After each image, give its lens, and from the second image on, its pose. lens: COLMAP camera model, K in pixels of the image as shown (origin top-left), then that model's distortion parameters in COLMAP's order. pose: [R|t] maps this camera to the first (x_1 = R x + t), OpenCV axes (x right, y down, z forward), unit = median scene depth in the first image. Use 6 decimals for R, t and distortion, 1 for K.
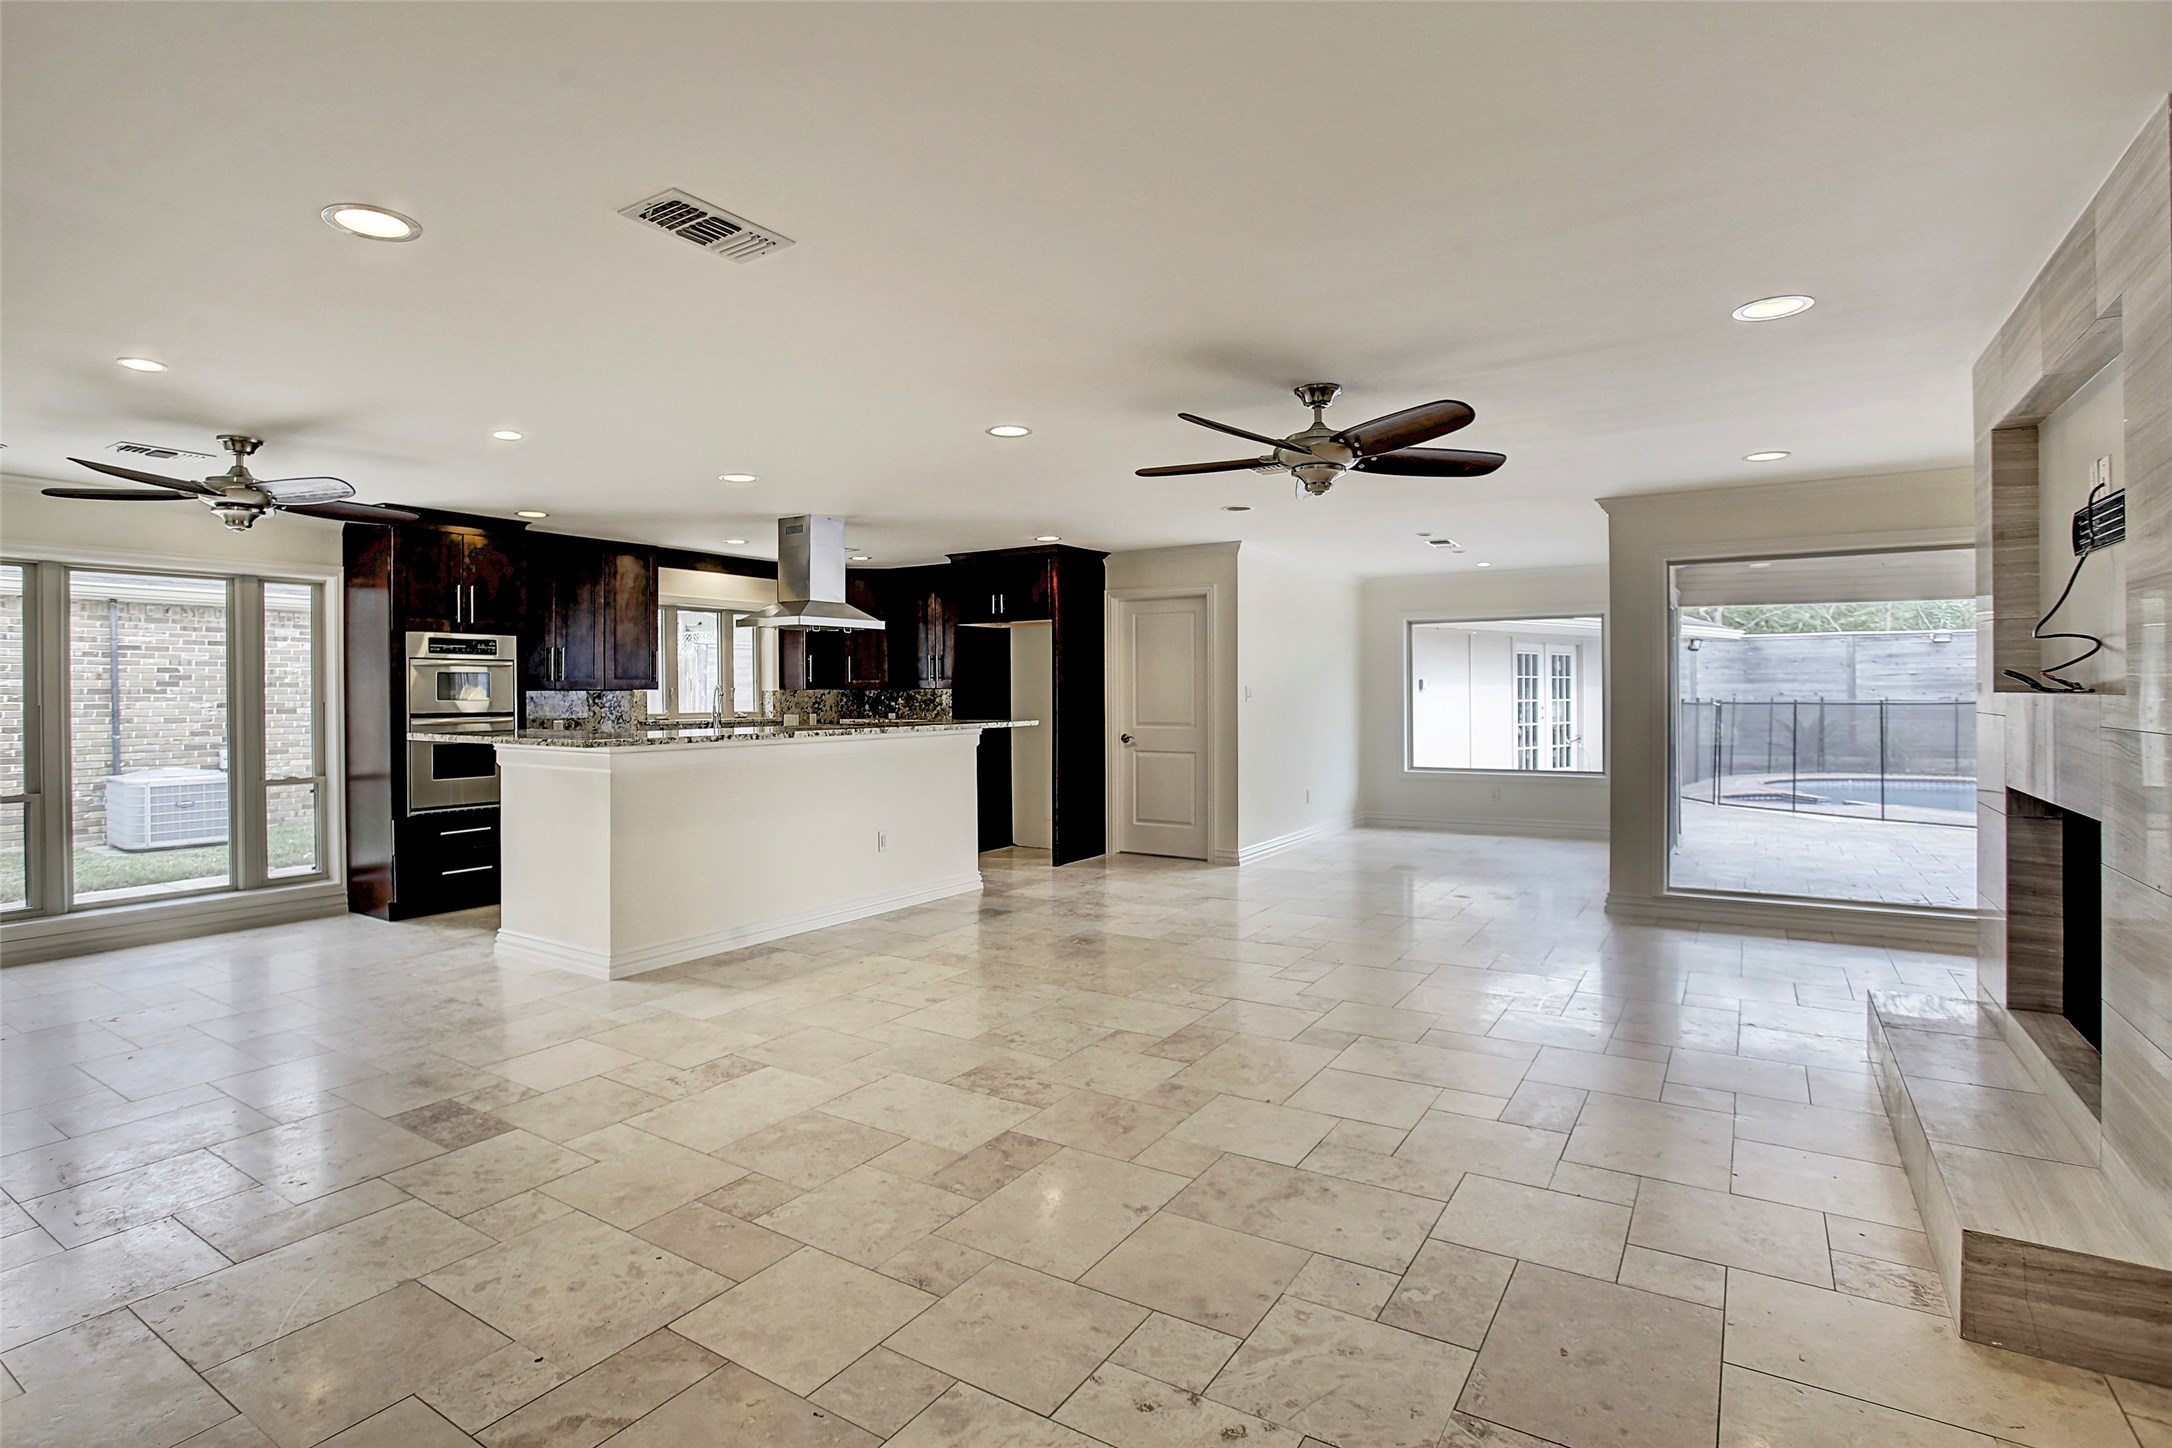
lens RADIAL K [[1075.2, 0, 1025.5], [0, 1075.2, 695.3], [0, 0, 1]] dist [-0.000998, -0.000115]
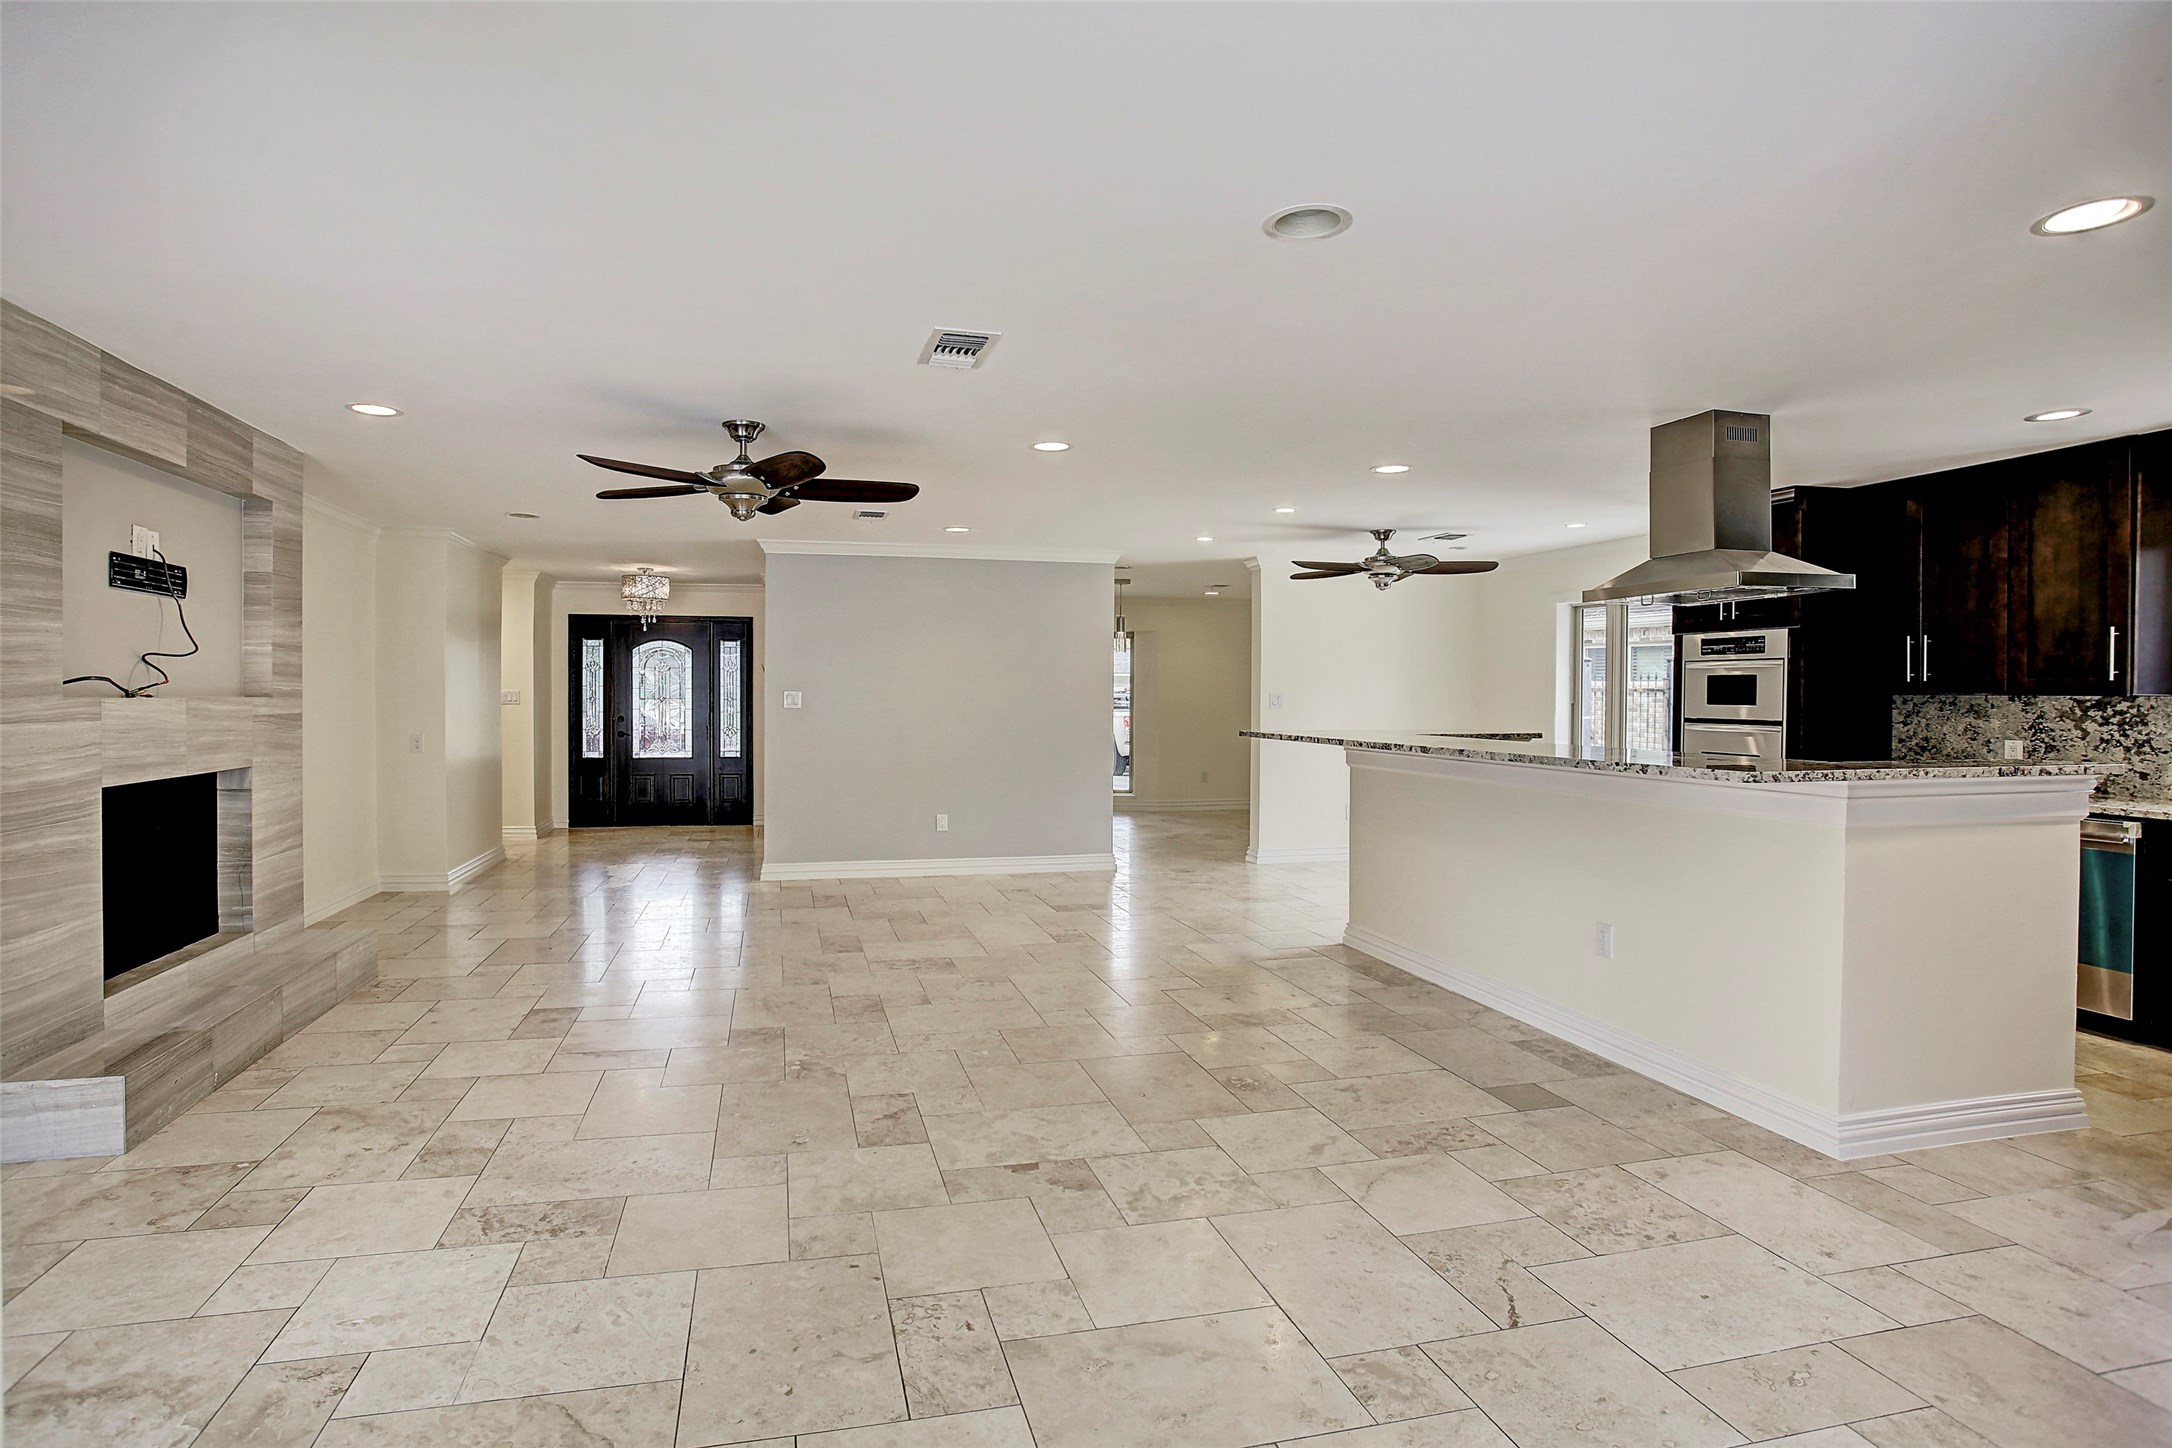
lens RADIAL K [[1075.2, 0, 1025.5], [0, 1075.2, 695.3], [0, 0, 1]] dist [-0.000998, -0.000115]
pose [[-0.666587, 0.004264, -0.745415, 0.560288], [-0.006776, 0.999908, 0.011779, -0.011069], [0.745396, 0.012903, -0.666497, 1.203037]]
